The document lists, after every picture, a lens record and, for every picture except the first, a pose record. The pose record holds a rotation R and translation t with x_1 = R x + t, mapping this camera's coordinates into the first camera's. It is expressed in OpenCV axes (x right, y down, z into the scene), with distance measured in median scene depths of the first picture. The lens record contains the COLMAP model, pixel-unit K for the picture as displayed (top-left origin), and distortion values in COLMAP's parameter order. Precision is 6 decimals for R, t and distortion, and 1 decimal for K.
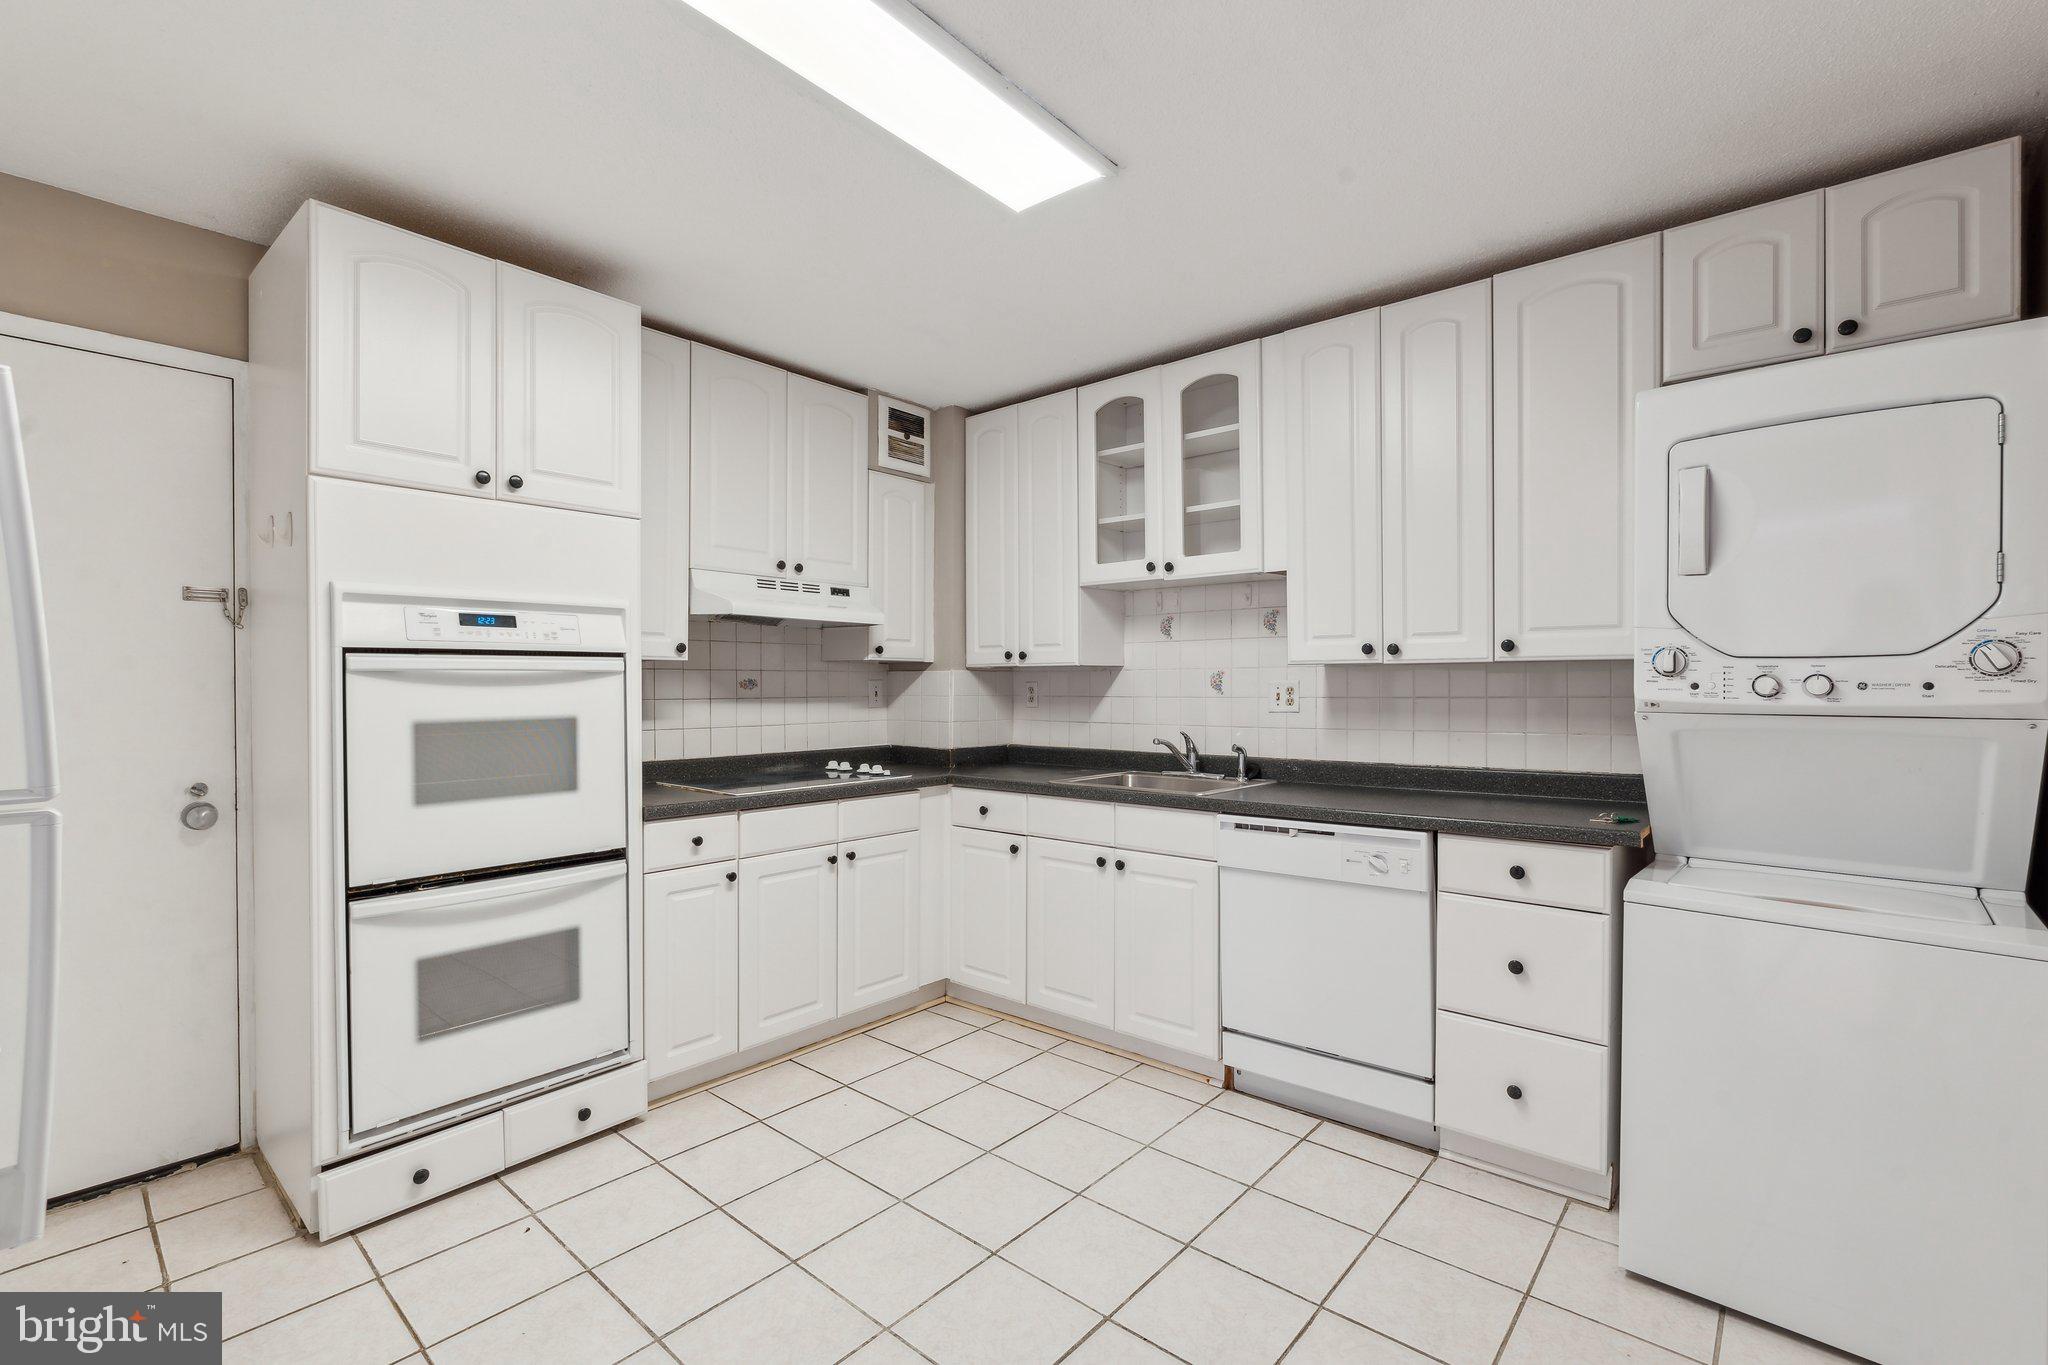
lens RADIAL K [[908.0, 0, 1007.3], [0, 908.0, 690.4], [0, 0, 1]] dist [-0.008481, 0.002370]
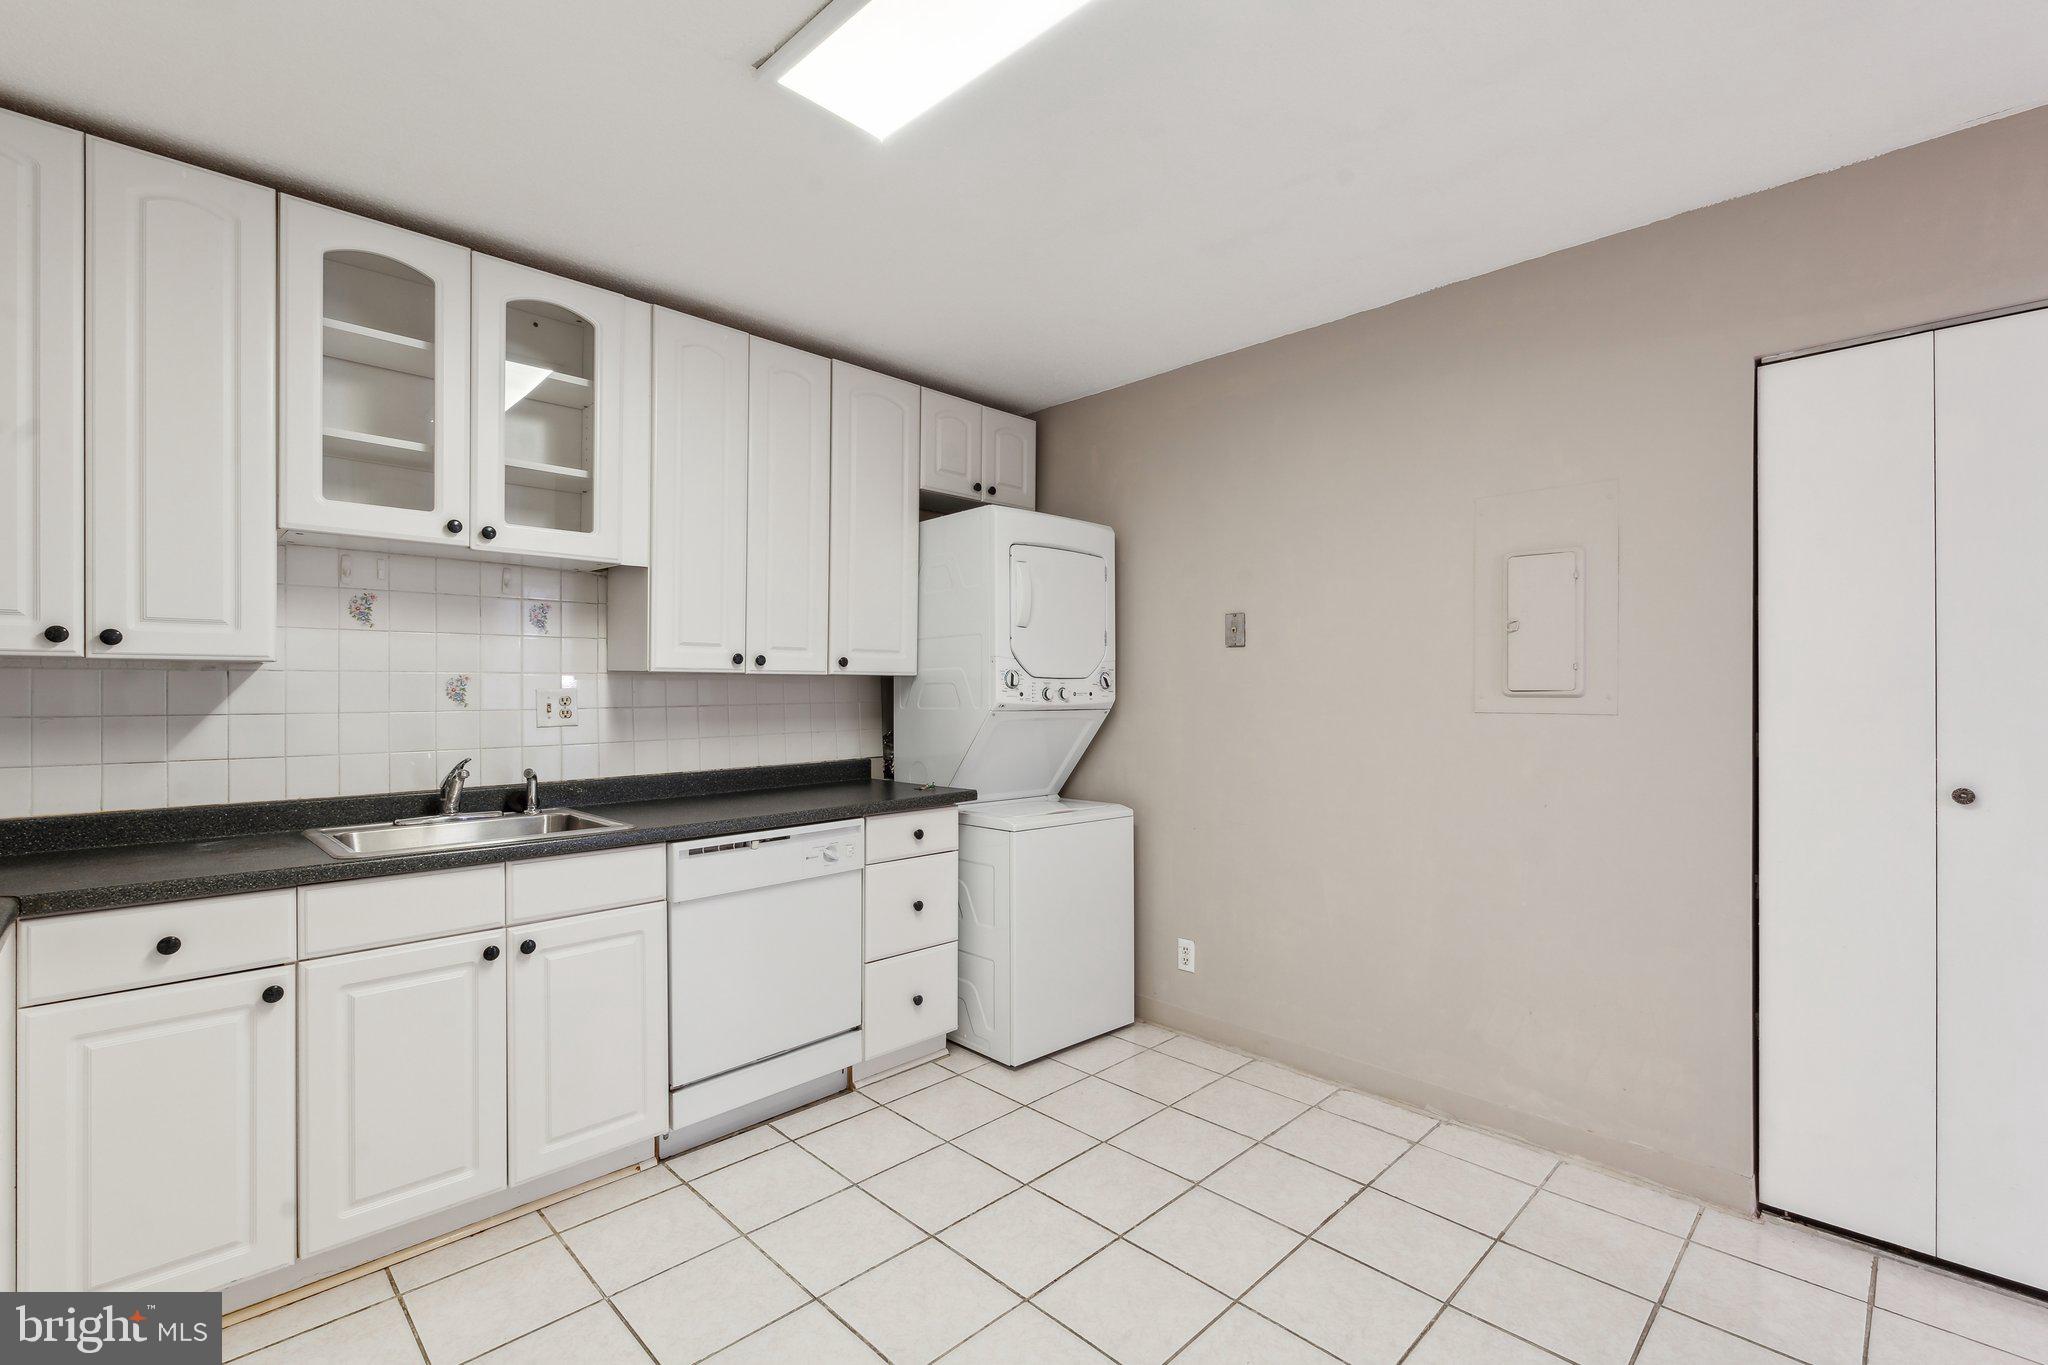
lens RADIAL K [[908.0, 0, 1026.3], [0, 908.0, 689.5], [0, 0, 1]] dist [-0.008481, 0.002370]
pose [[0.057470, 0.003820, 0.998340, -0.619836], [0.007031, 0.999966, -0.004231, -0.004397], [-0.998322, 0.007263, 0.057441, 0.620741]]
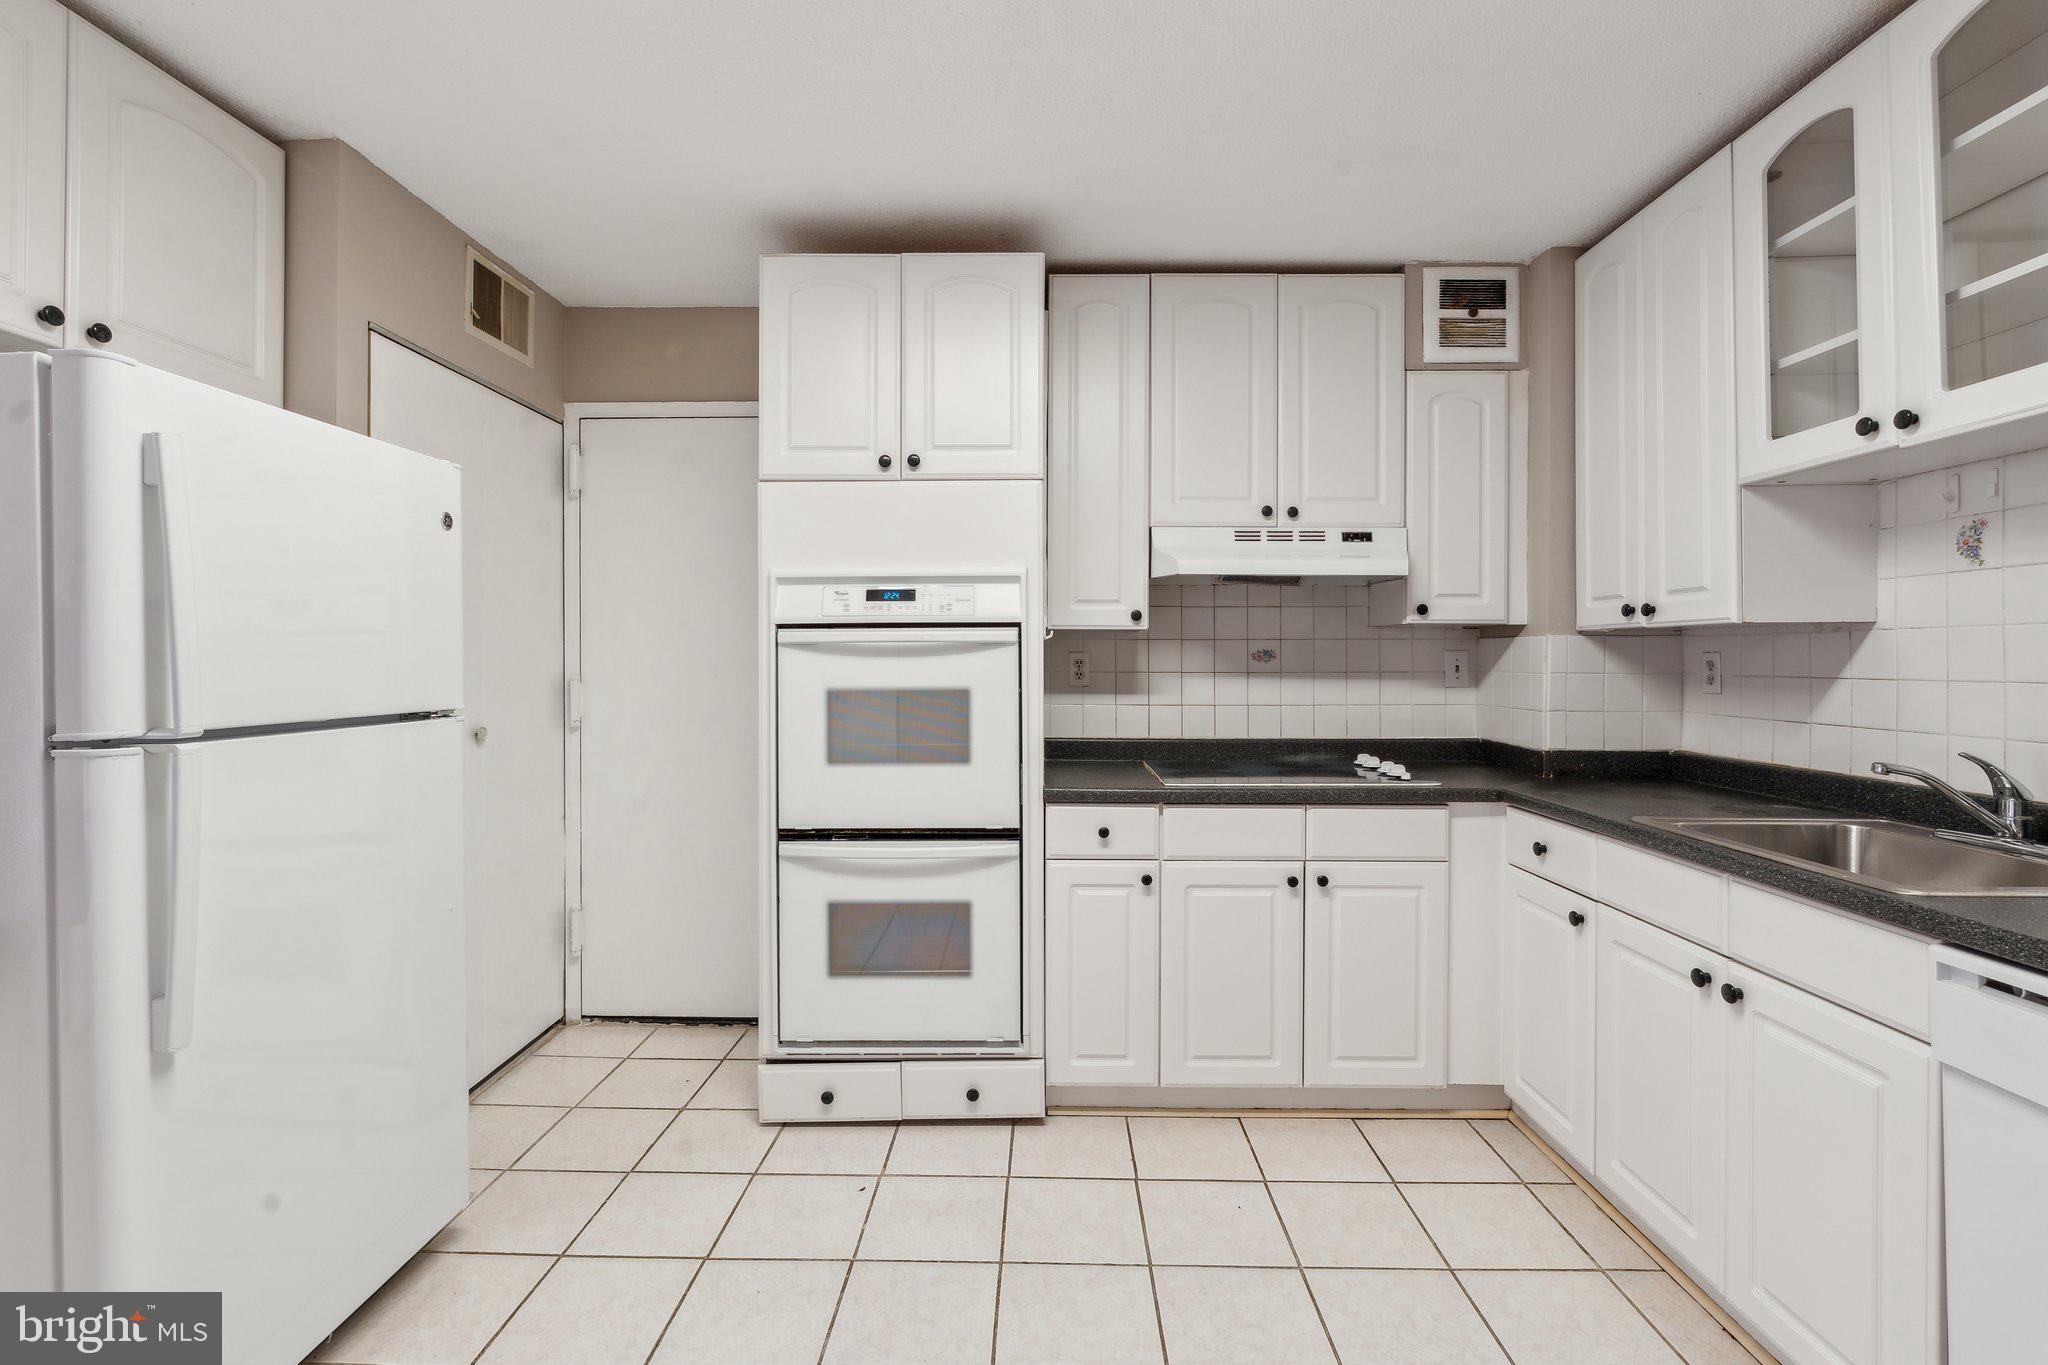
lens RADIAL K [[908.0, 0, 1021.3], [0, 908.0, 654.6], [0, 0, 1]] dist [-0.008481, 0.002370]
pose [[0.647168, -0.001586, -0.762346, 0.286147], [-0.005988, 0.999956, -0.007164, -0.000839], [0.762324, 0.009201, 0.647130, 0.366028]]
